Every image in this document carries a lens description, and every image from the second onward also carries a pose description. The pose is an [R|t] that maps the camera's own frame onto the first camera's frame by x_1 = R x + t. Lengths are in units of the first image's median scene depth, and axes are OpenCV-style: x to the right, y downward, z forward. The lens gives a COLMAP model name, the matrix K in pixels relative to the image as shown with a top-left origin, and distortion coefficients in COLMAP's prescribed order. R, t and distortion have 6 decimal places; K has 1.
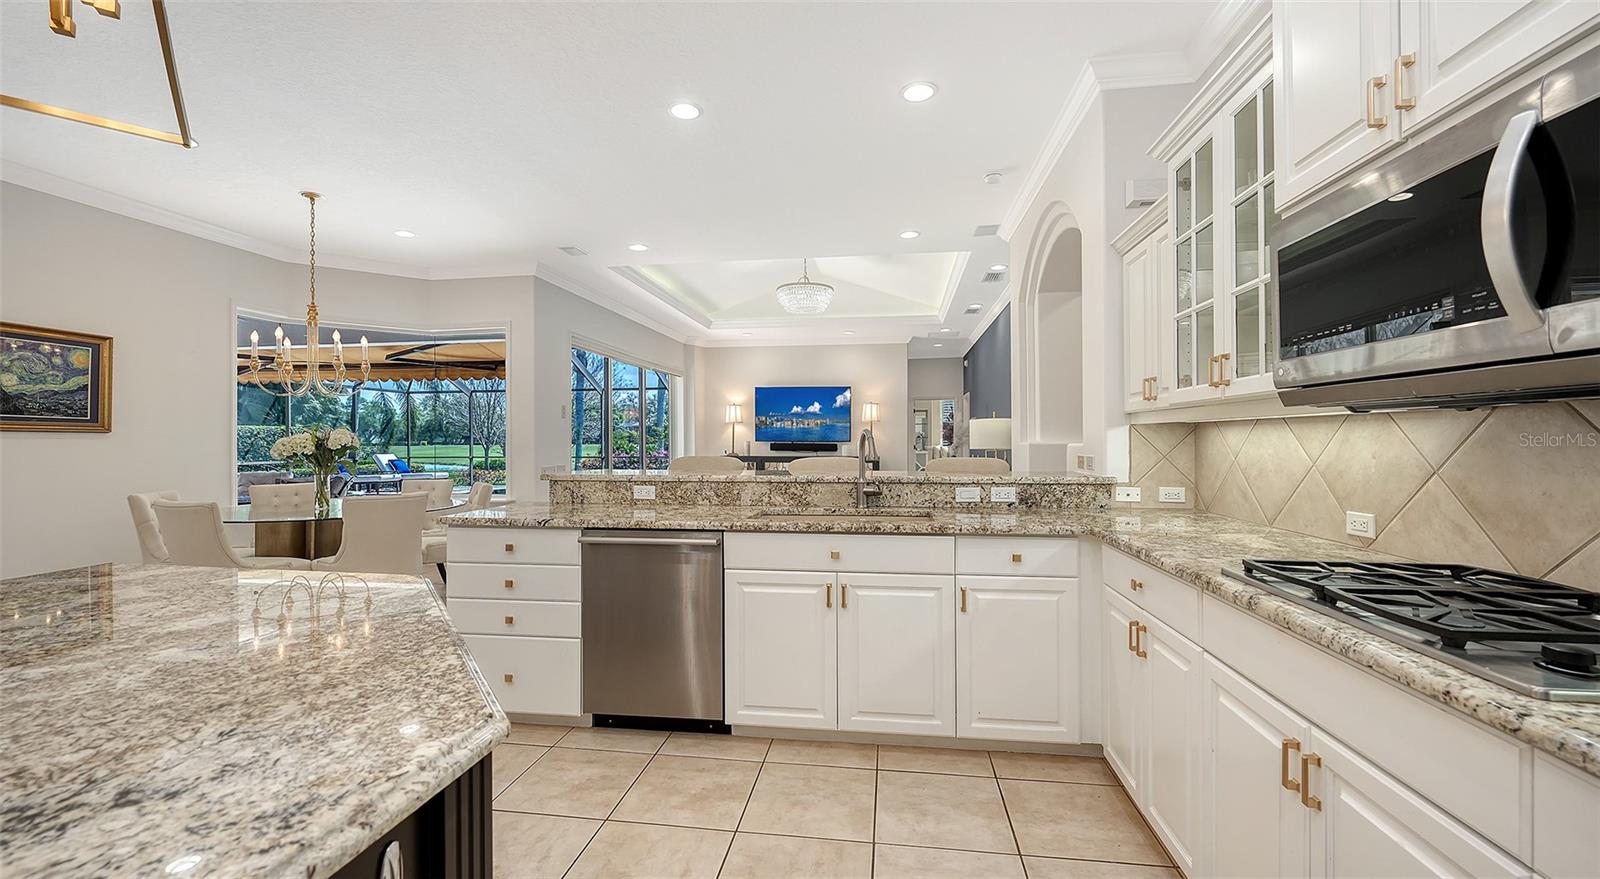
lens RADIAL K [[637.4, 0, 804.7], [0, 637.4, 435.1], [0, 0, 1]] dist [0.000259, -0.000025]
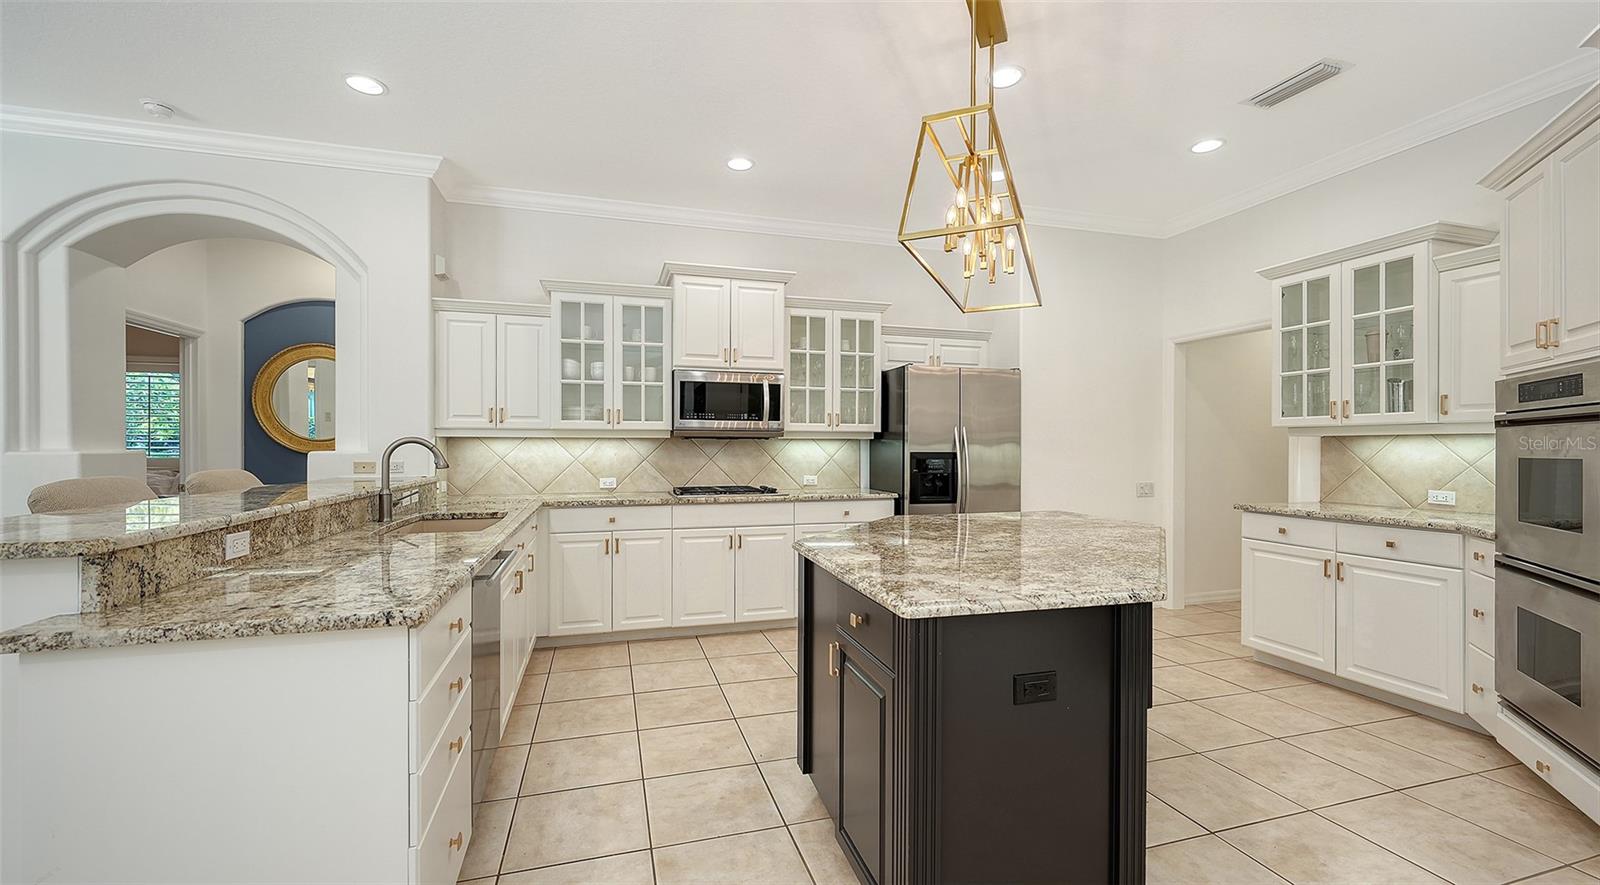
lens RADIAL K [[639.4, 0, 785.6], [0, 639.4, 454.3], [0, 0, 1]] dist [-0.004247, -0.000990]
pose [[-0.401517, -0.008715, 0.915810, -0.755593], [-0.004923, 0.999961, 0.007357, 0.004391], [-0.915838, -0.001555, -0.401544, 0.635417]]
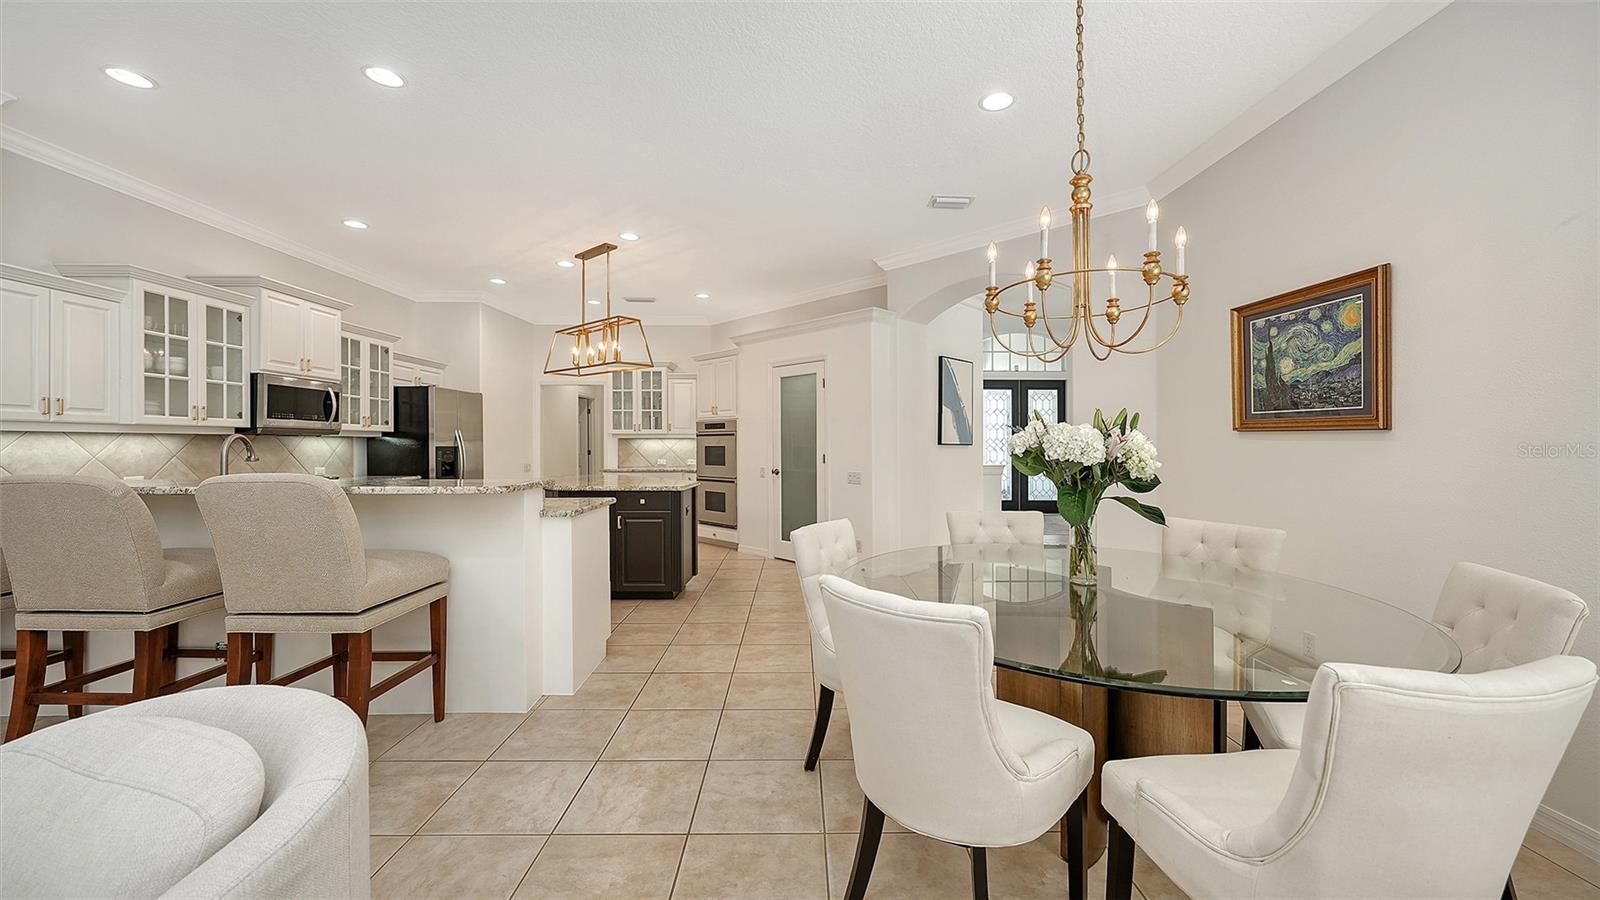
lens RADIAL K [[597.7, 0, 813.5], [0, 597.7, 448.8], [0, 0, 1]] dist [-0.003667, -0.000435]
pose [[-0.988104, 0.004093, -0.153733, -0.543385], [0.003506, 0.999985, 0.004090, 0.010749], [0.153747, 0.003503, -0.988104, 1.605442]]
